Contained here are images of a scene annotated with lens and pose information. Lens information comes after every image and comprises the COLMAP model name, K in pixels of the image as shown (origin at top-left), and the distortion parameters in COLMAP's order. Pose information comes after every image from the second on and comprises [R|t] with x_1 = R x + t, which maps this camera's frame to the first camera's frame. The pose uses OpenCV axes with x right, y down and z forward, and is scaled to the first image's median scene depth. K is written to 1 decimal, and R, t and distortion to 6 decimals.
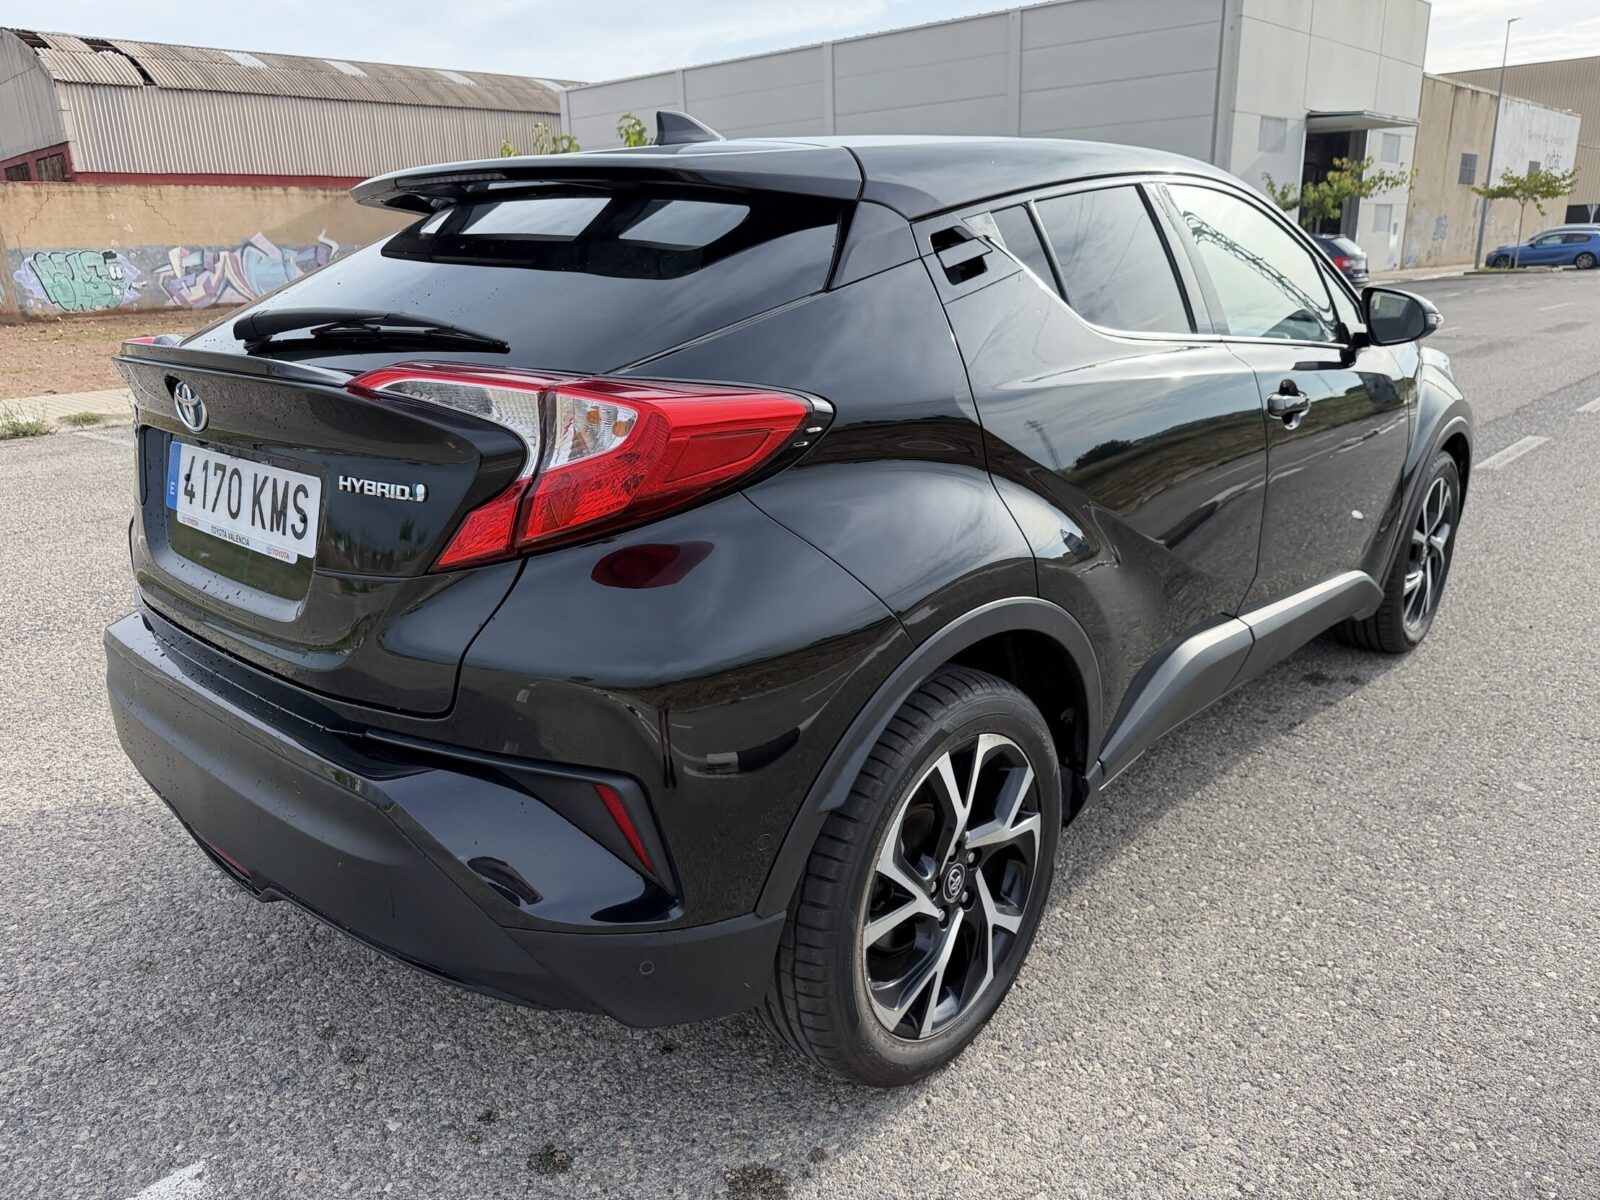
lens RADIAL K [[1153.7, 0, 795.8], [0, 1153.7, 603.6], [0, 0, 1]] dist [0.011492, -0.010301]
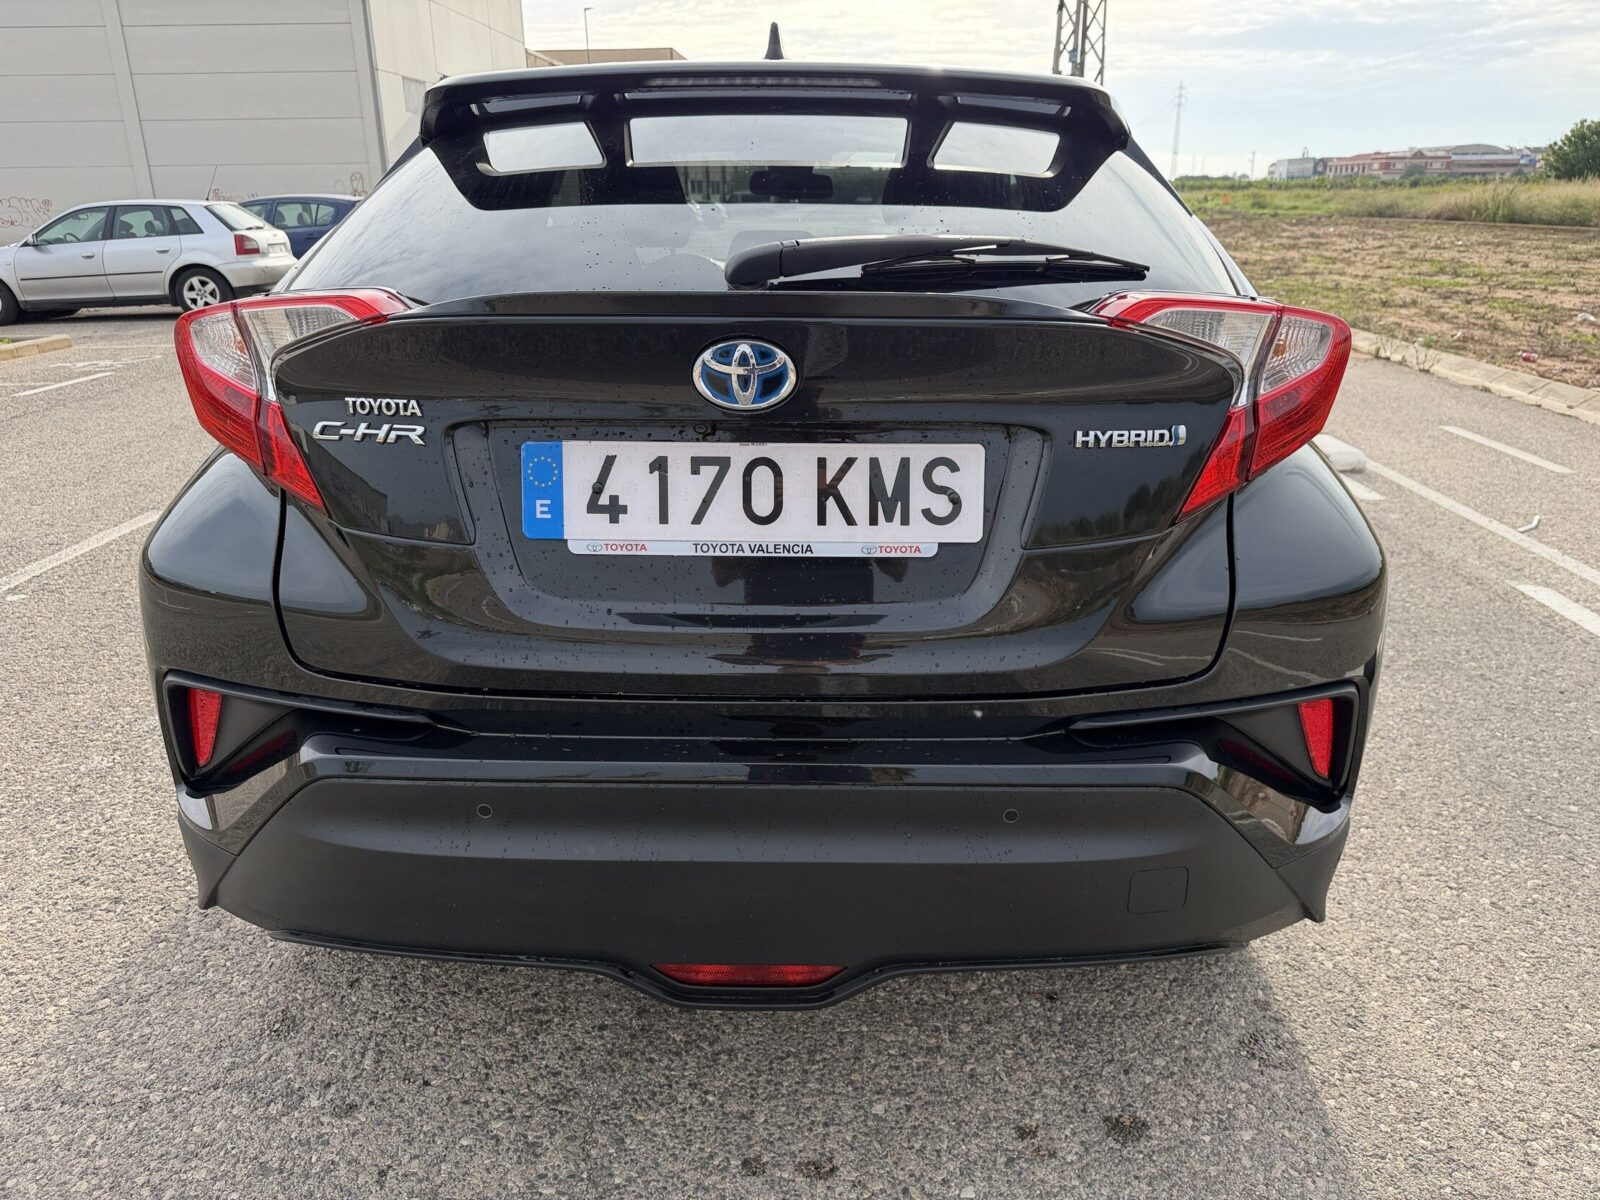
lens RADIAL K [[1153.7, 0, 803.6], [0, 1153.7, 590.6], [0, 0, 1]] dist [0.011492, -0.010301]
pose [[0.749608, -0.199842, 0.630992, -0.932979], [0.187554, 0.978389, 0.087055, -0.090487], [-0.634753, 0.053088, 0.770889, 0.404276]]
